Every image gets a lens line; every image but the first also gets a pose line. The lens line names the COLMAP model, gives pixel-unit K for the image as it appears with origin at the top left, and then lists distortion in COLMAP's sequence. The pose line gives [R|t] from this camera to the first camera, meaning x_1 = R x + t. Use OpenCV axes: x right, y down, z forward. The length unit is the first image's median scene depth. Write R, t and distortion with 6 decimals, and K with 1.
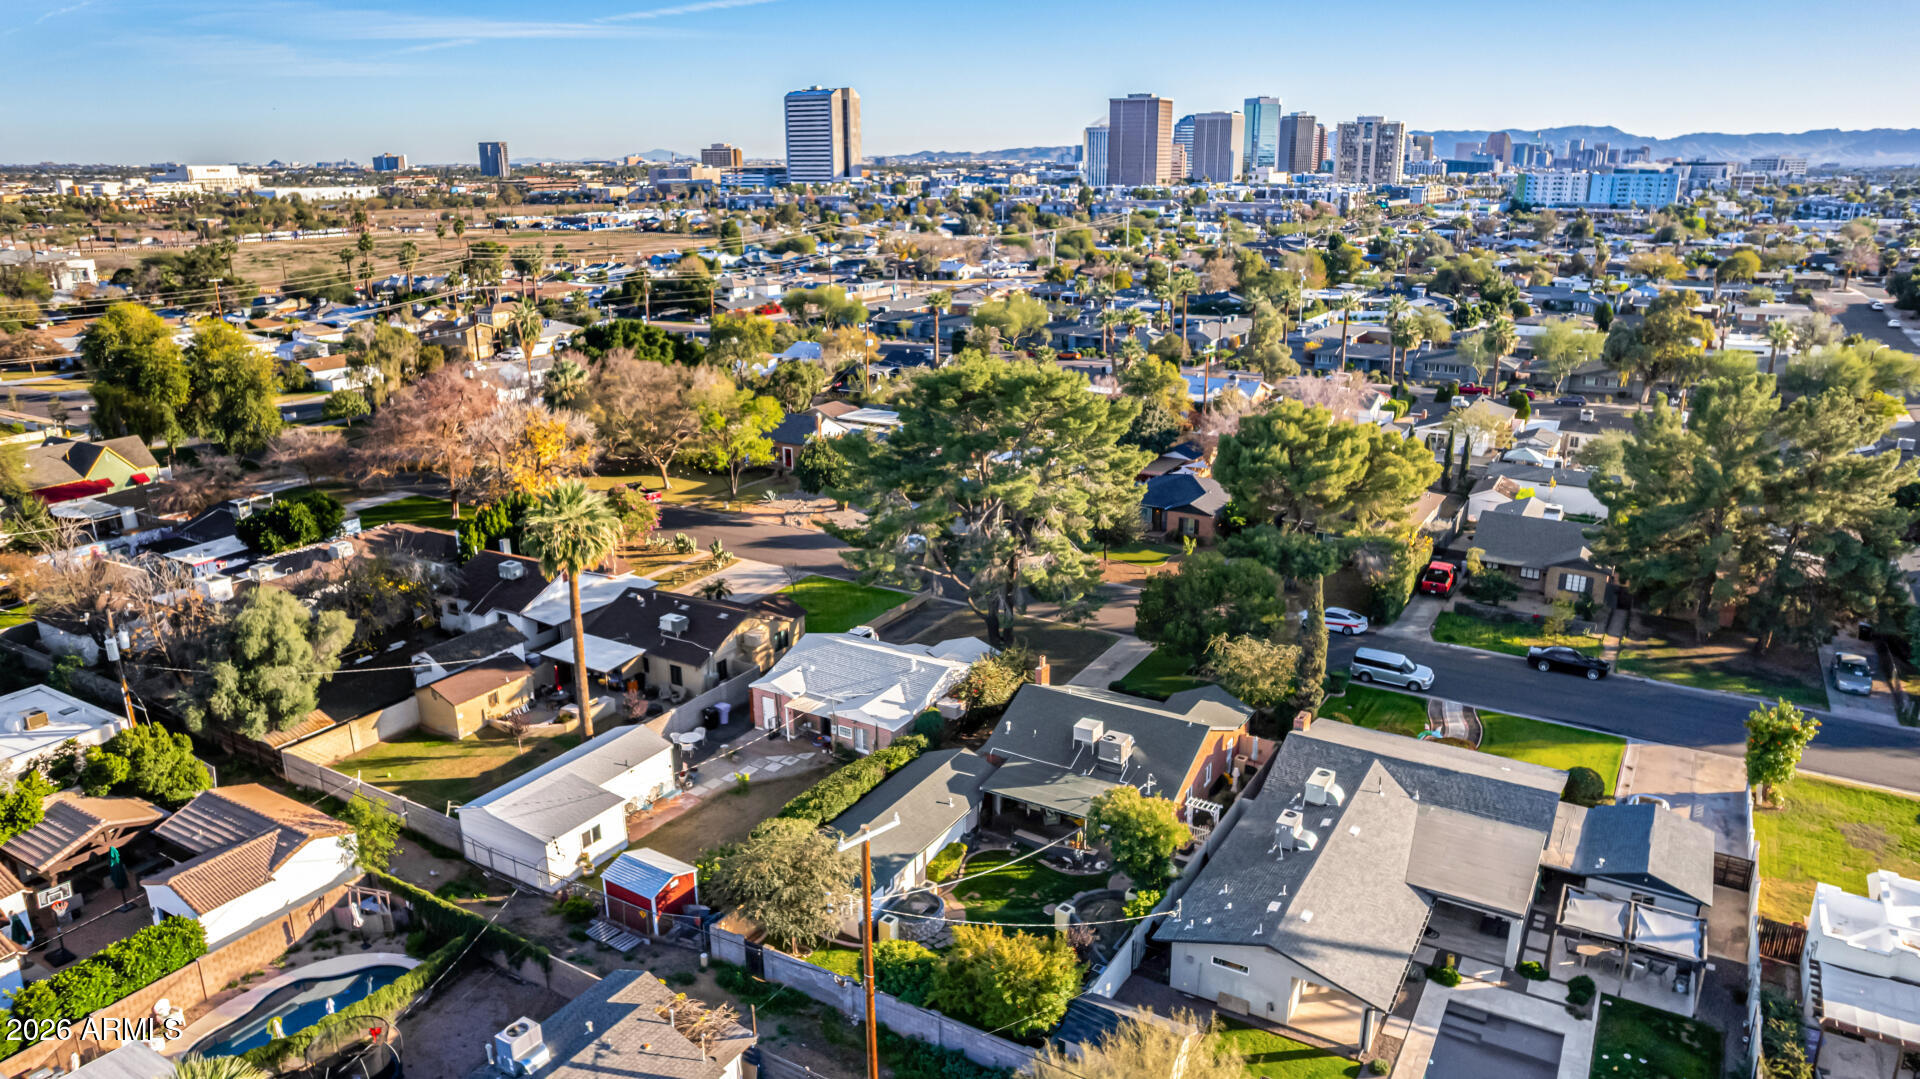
lens RADIAL K [[1228.1, 0, 960.0], [0, 1228.1, 539.5], [0, 0, 1]] dist [-0.082917, 0.070555]
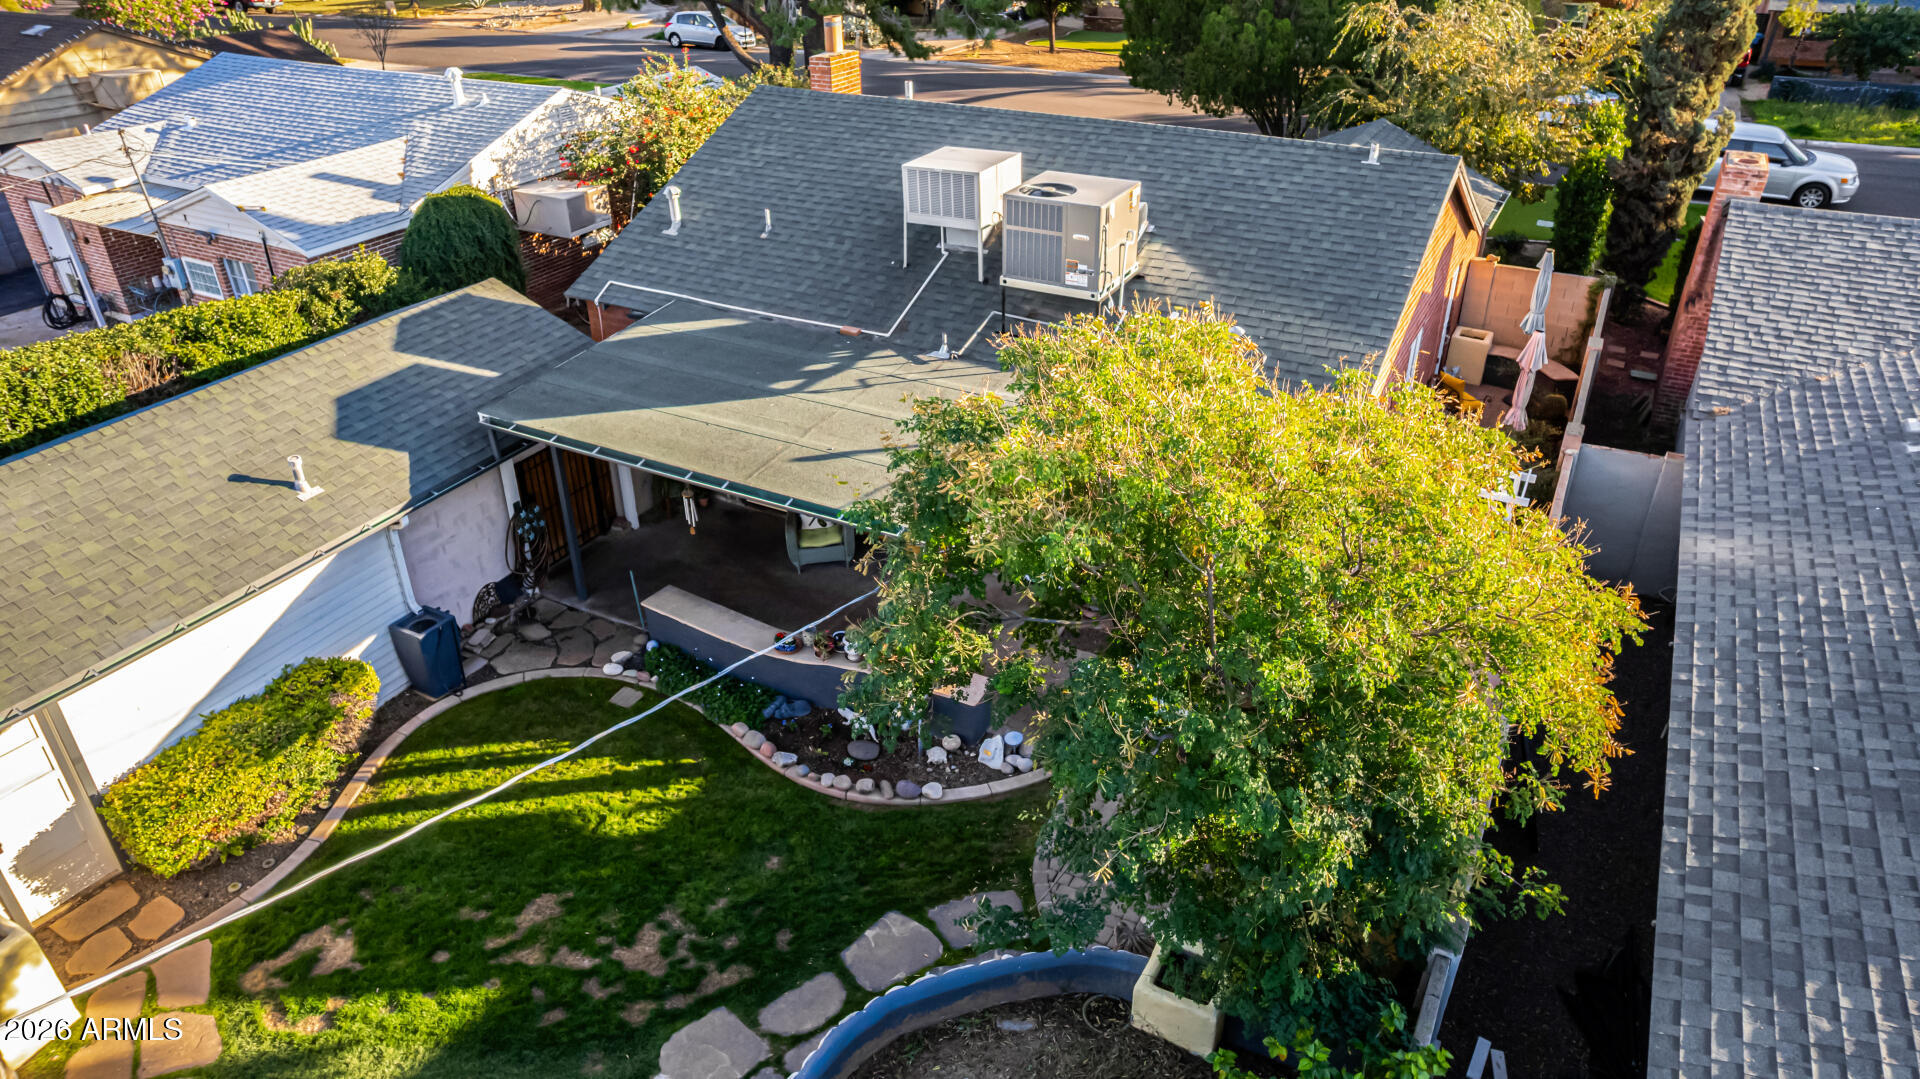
lens RADIAL K [[1217.7, 0, 960.0], [0, 1217.7, 539.5], [0, 0, 1]] dist [-0.049370, -0.000935]
pose [[0.999099, -0.024648, 0.034552, 0.094499], [0.015998, 0.972745, 0.231326, 0.169478], [-0.039312, -0.230564, 0.972263, 0.750084]]
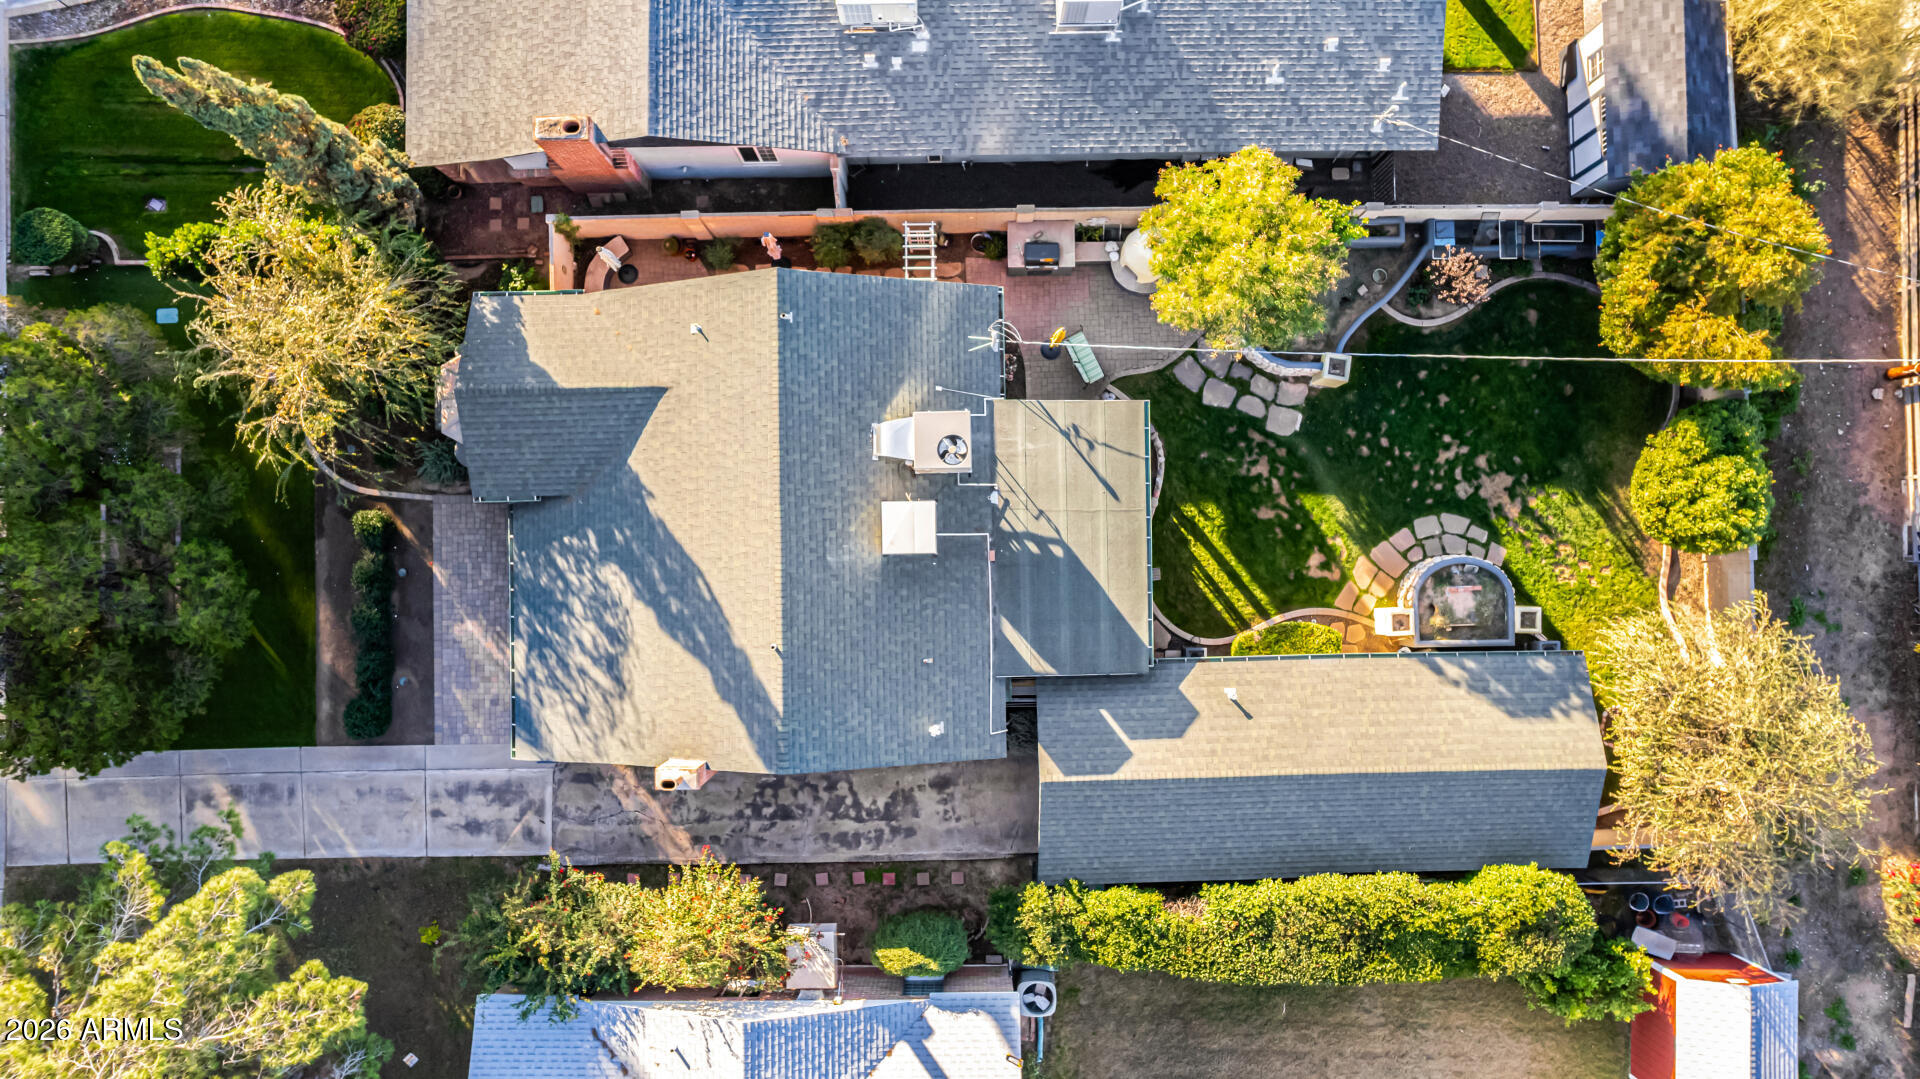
lens RADIAL K [[1224.9, 0, 960.0], [0, 1224.9, 539.5], [0, 0, 1]] dist [-0.072284, 0.065344]
pose [[-0.524974, -0.850724, 0.025900, 0.081448], [0.254760, -0.128029, 0.958492, -0.241784], [-0.812096, 0.509782, 0.283942, 0.874648]]
